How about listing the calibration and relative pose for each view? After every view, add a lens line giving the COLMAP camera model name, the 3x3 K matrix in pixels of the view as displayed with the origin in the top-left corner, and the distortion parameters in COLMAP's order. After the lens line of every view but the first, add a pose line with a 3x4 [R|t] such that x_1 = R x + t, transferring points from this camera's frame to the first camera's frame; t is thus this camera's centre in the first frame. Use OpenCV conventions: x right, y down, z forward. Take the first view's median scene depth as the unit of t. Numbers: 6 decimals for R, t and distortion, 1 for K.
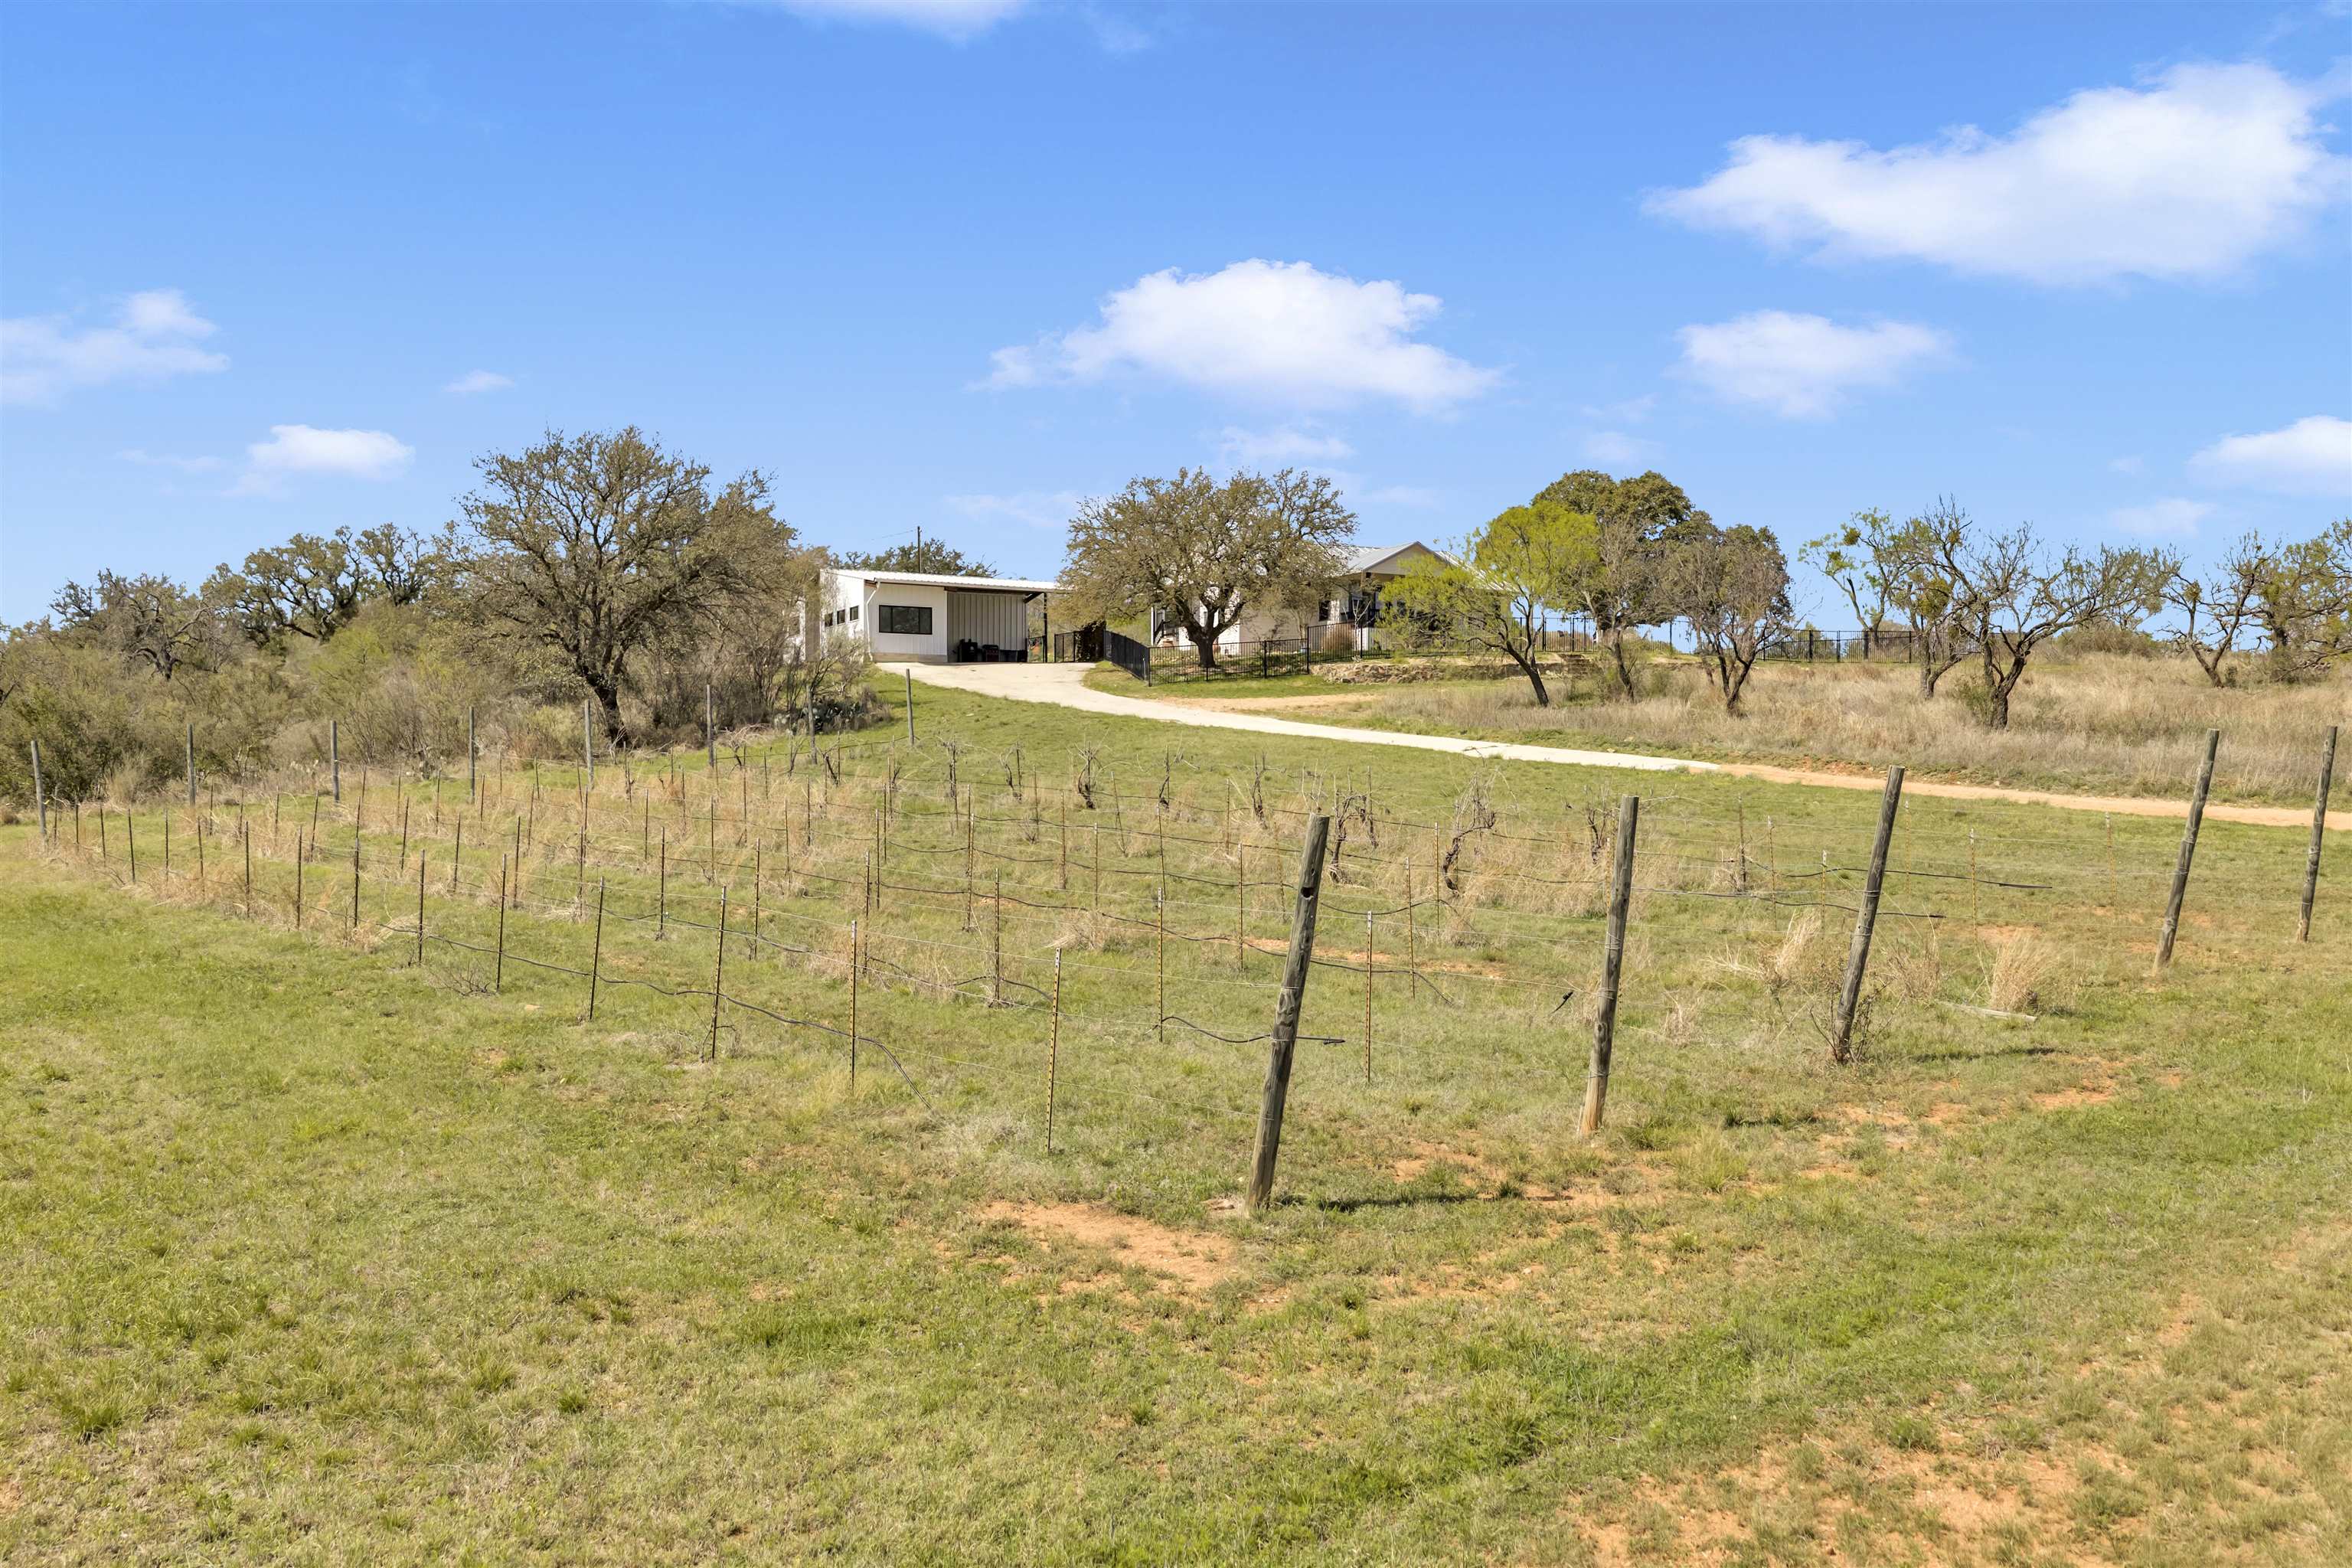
lens RADIAL K [[1950.8, 0, 1176.0], [0, 1950.8, 784.0], [0, 0, 1]] dist [0.020939, -0.010831]
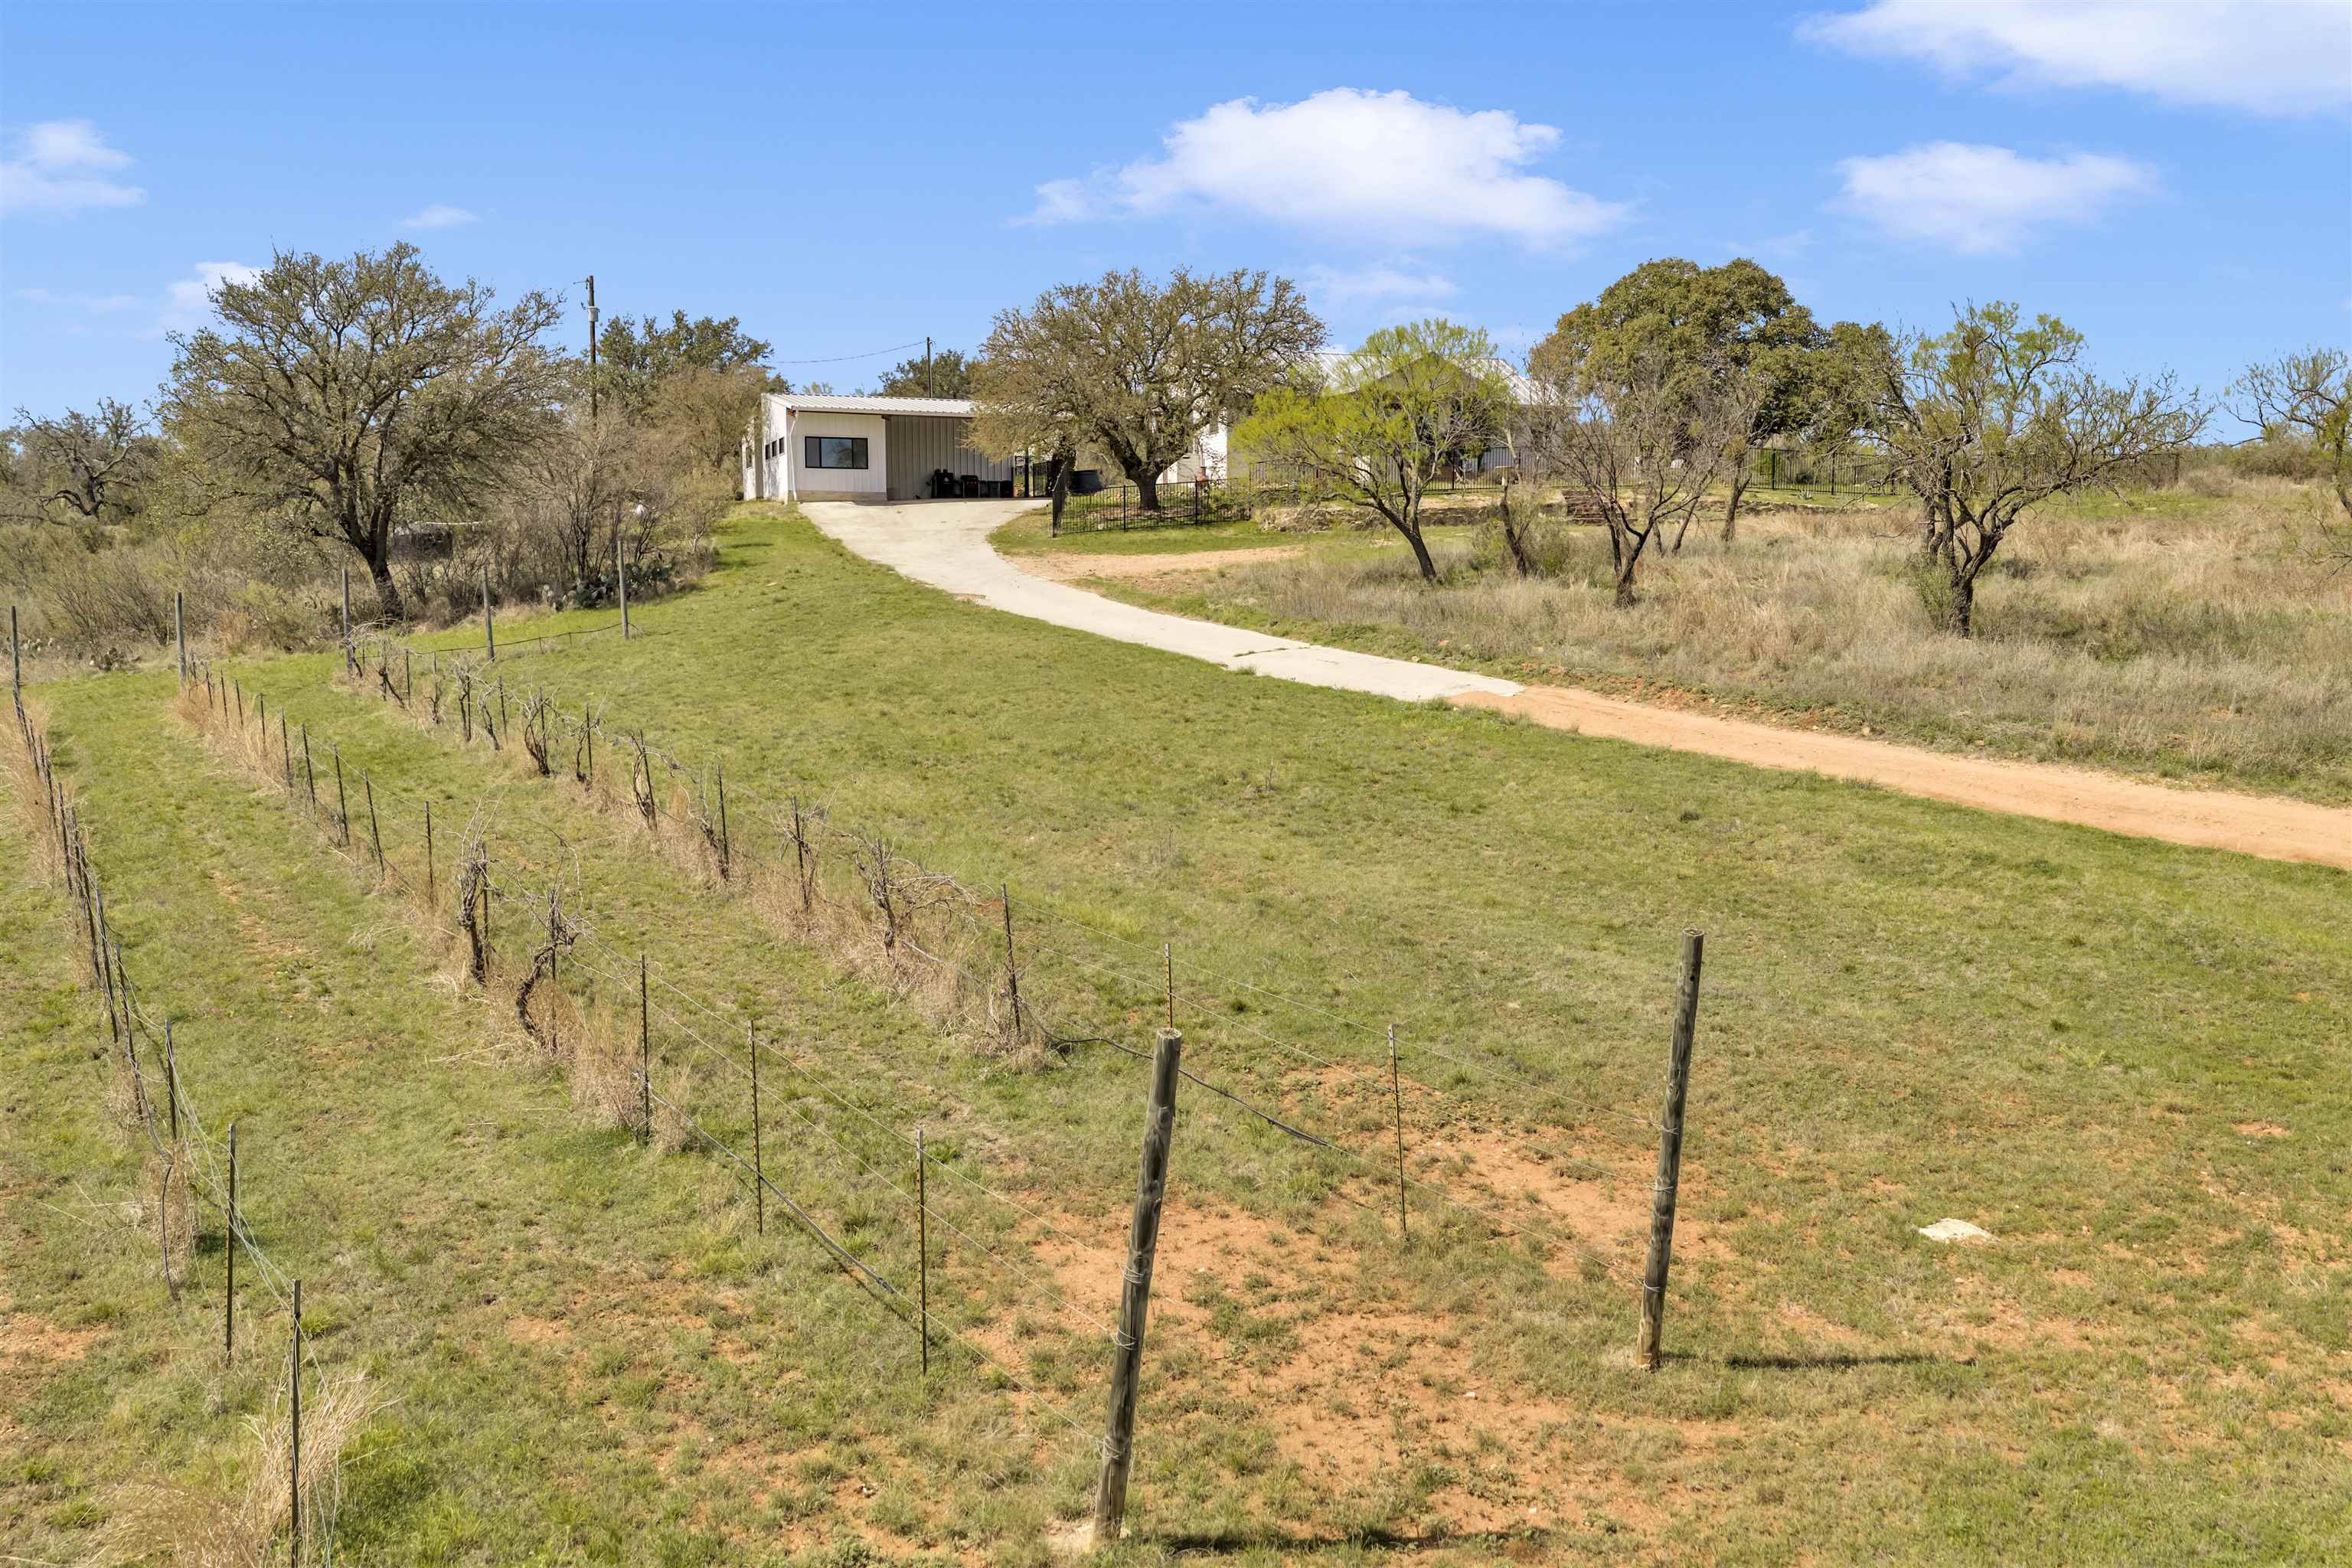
lens RADIAL K [[1973.3, 0, 1176.0], [0, 1973.3, 784.0], [0, 0, 1]] dist [0.002107, 0.001452]
pose [[0.991710, 0.012047, -0.127931, 0.134322], [0.001236, 0.994654, 0.103252, -0.028364], [0.128492, -0.102554, 0.986394, 0.132162]]
